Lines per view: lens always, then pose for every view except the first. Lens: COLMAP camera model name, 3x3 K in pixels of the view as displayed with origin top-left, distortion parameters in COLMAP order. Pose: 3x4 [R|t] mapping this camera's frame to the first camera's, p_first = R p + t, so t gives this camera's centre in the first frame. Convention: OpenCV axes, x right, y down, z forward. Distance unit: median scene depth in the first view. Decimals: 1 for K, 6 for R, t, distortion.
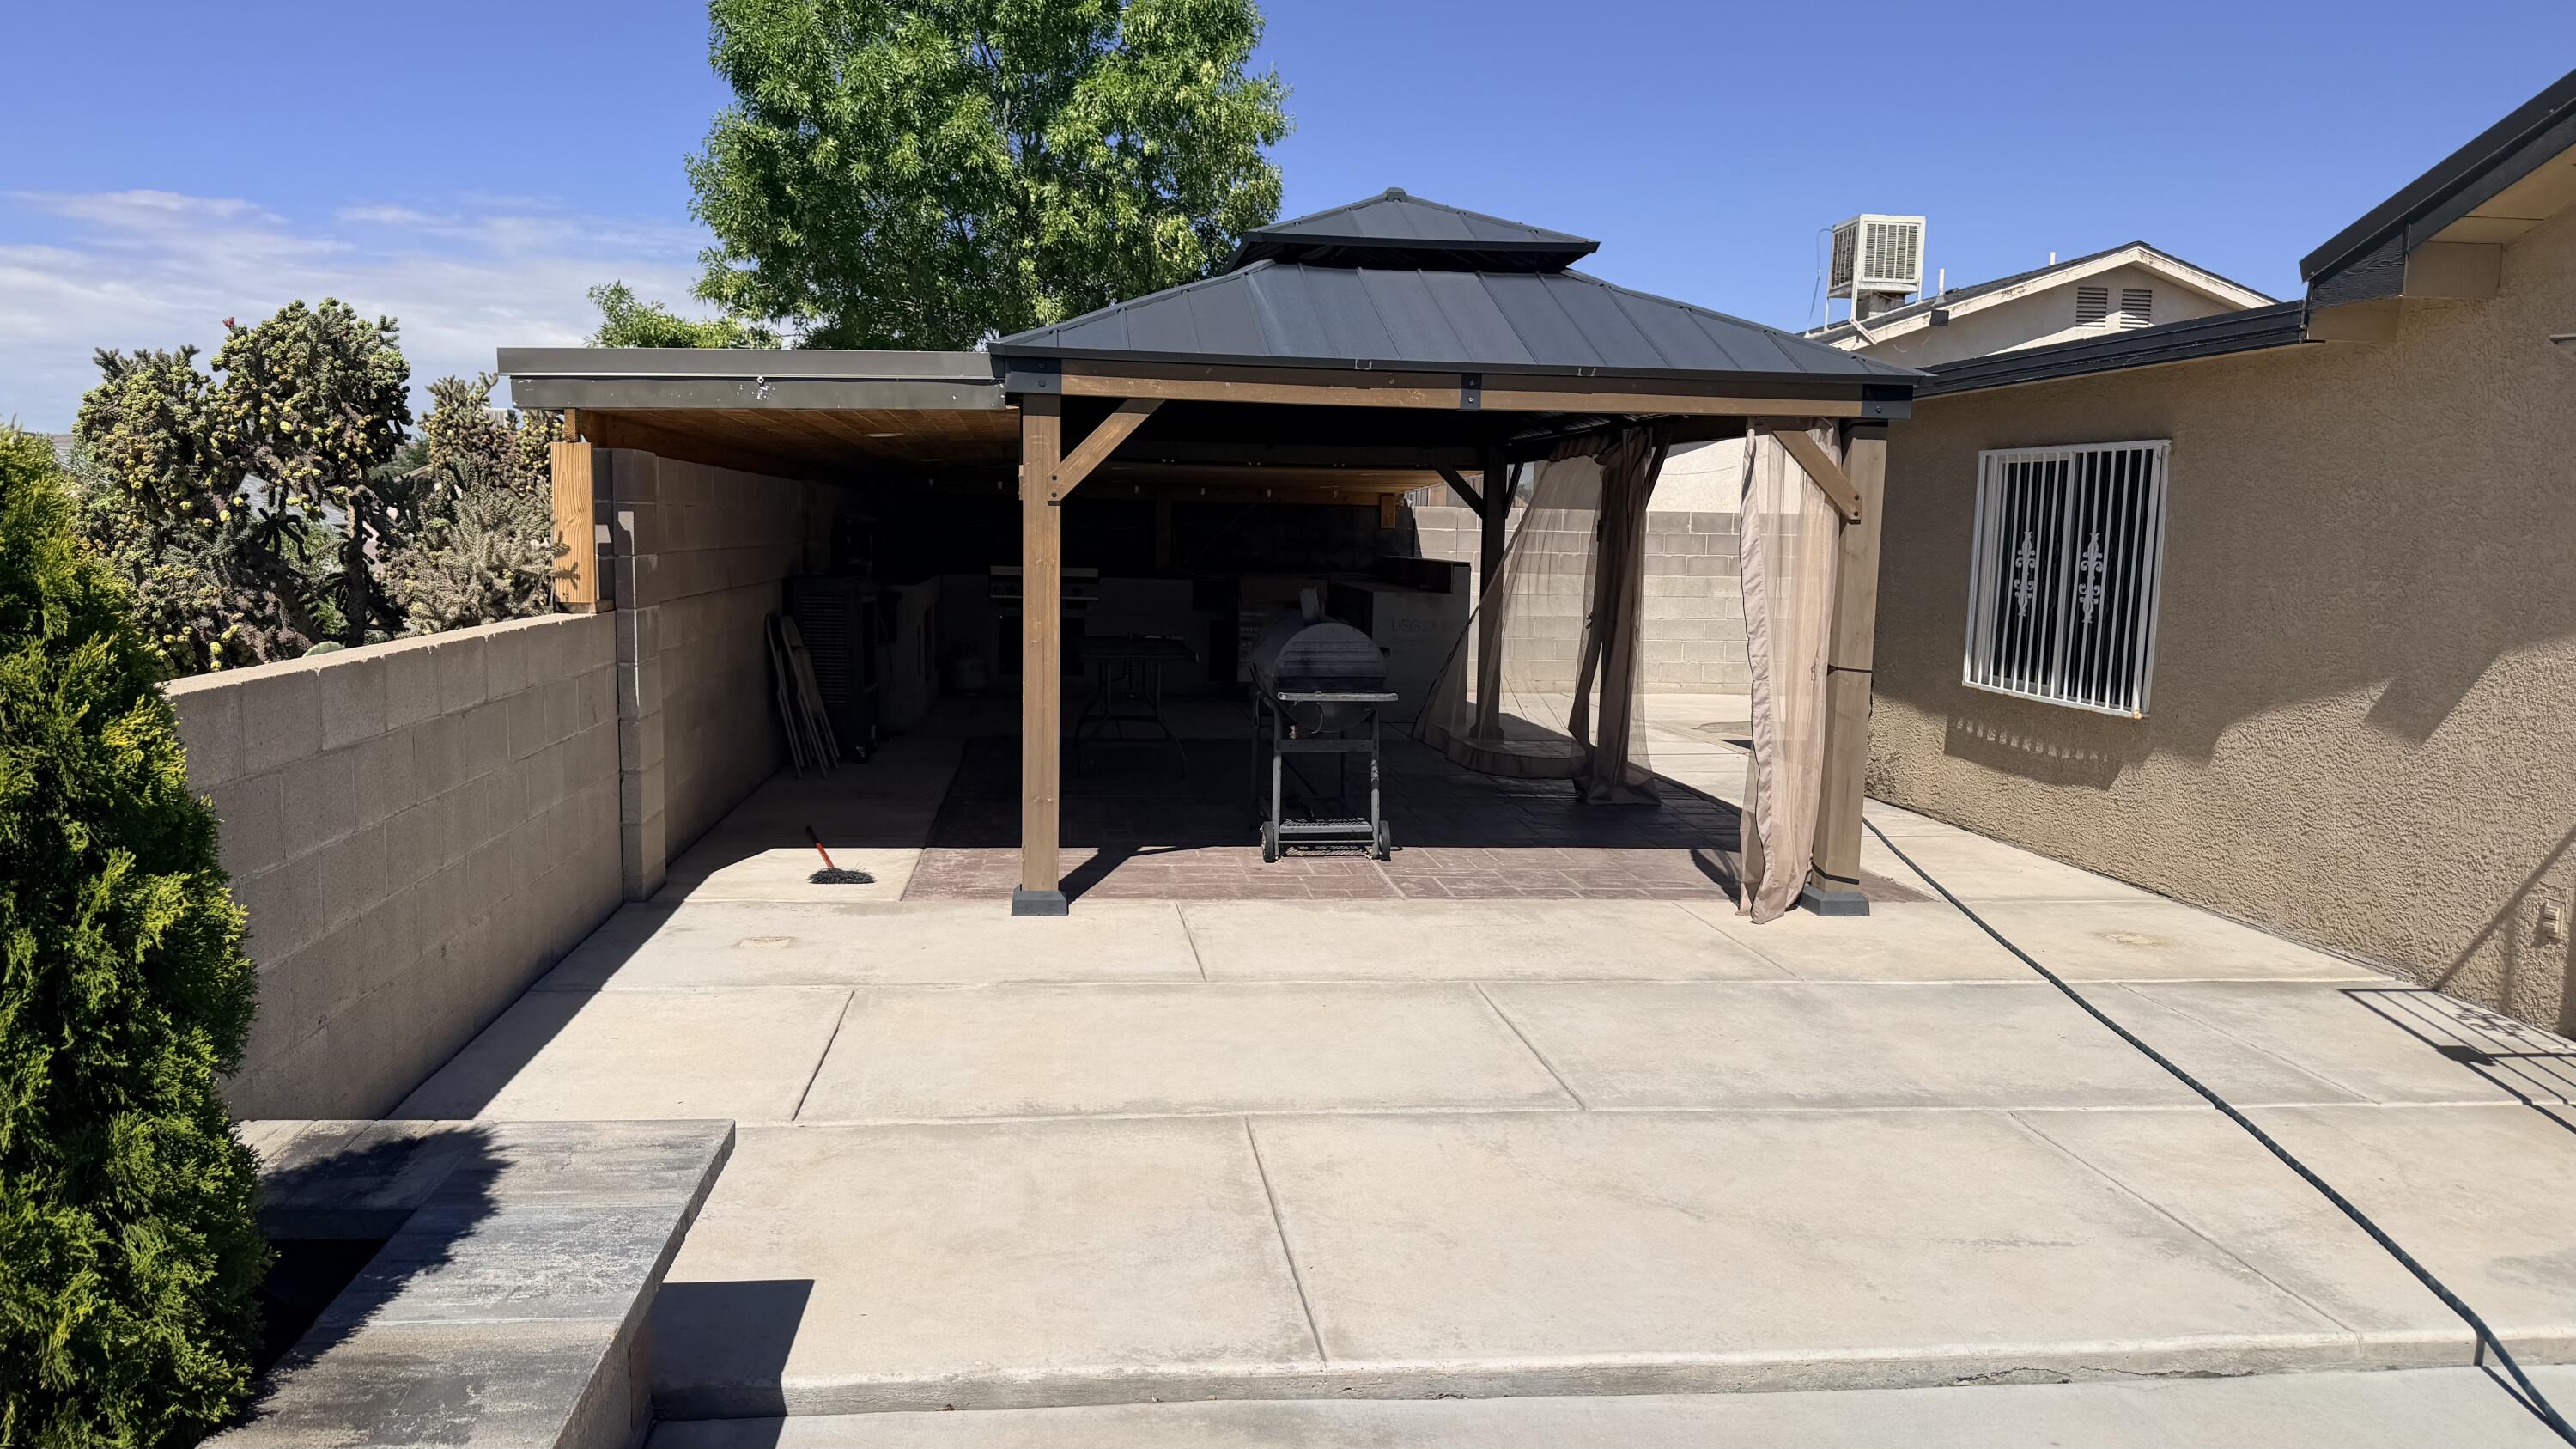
lens RADIAL K [[1815.0, 0, 1304.8], [0, 1815.0, 802.9], [0, 0, 1]] dist [0.115965, -0.229034]
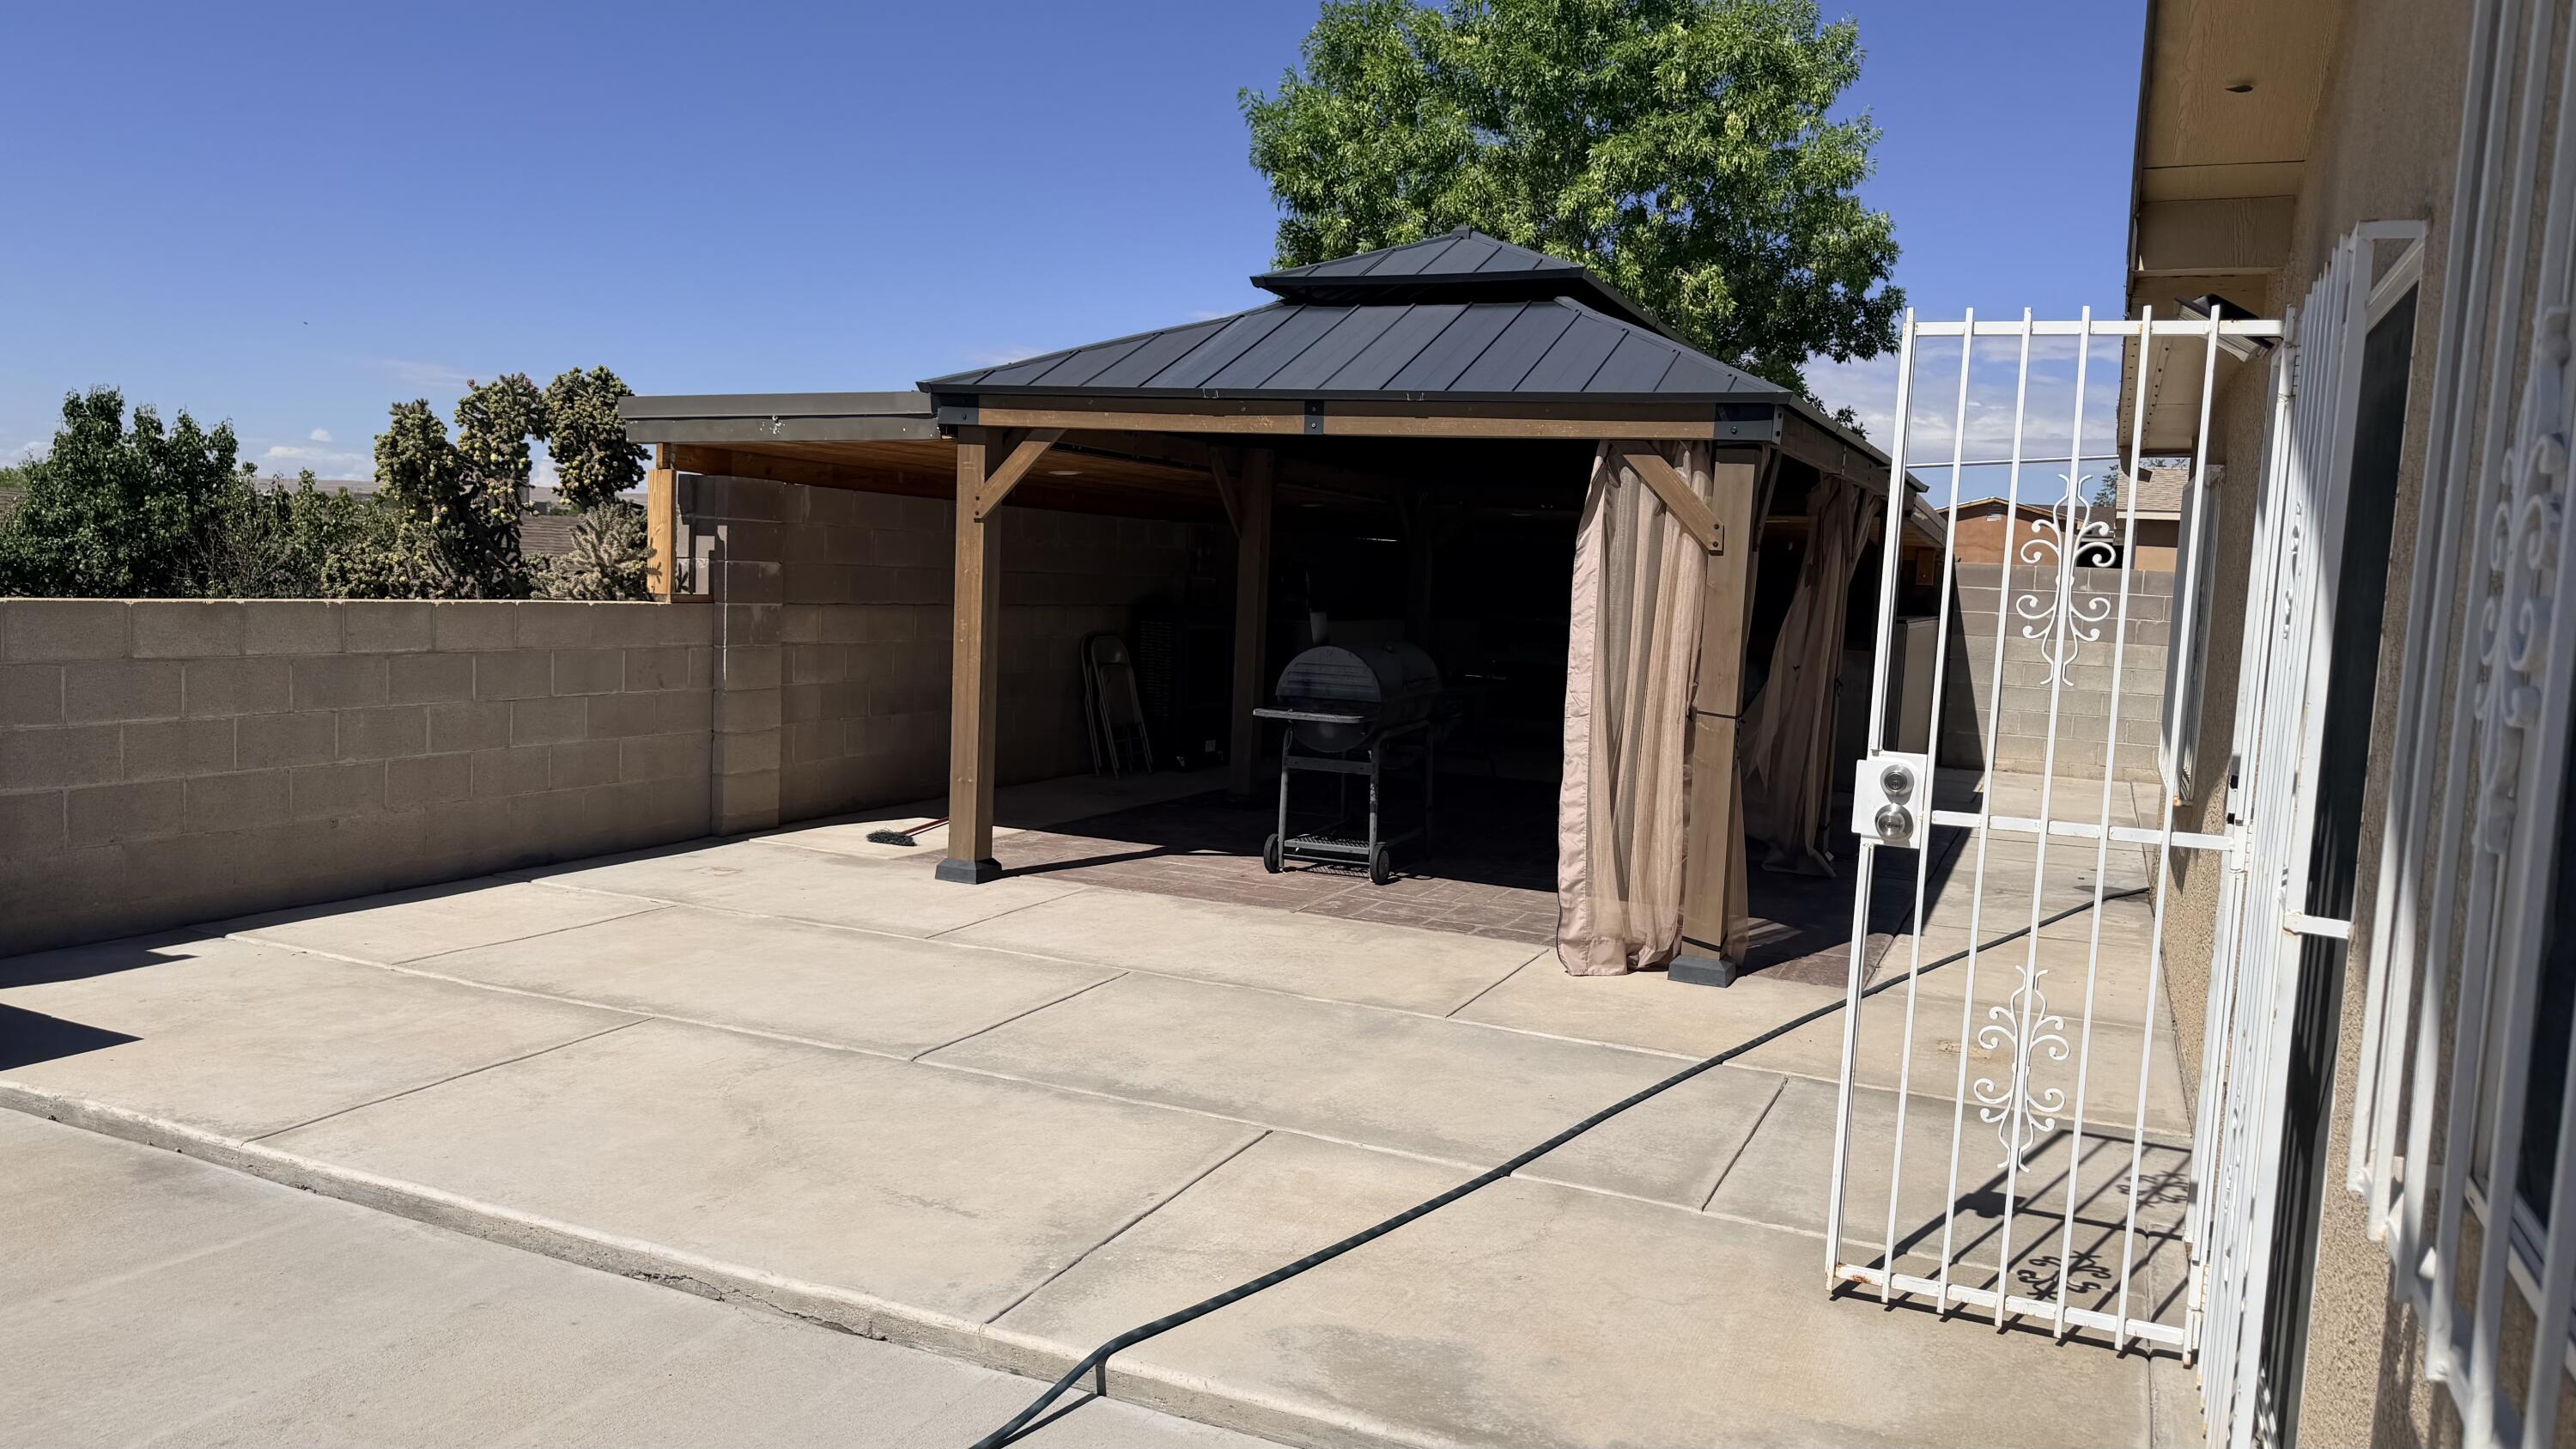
lens RADIAL K [[1815.0, 0, 1304.8], [0, 1815.0, 802.9], [0, 0, 1]] dist [0.115965, -0.229034]
pose [[0.863018, 0.085009, -0.497969, 0.724558], [-0.104699, 0.994435, -0.011689, 0.004361], [0.494204, 0.062224, 0.867116, 0.138706]]
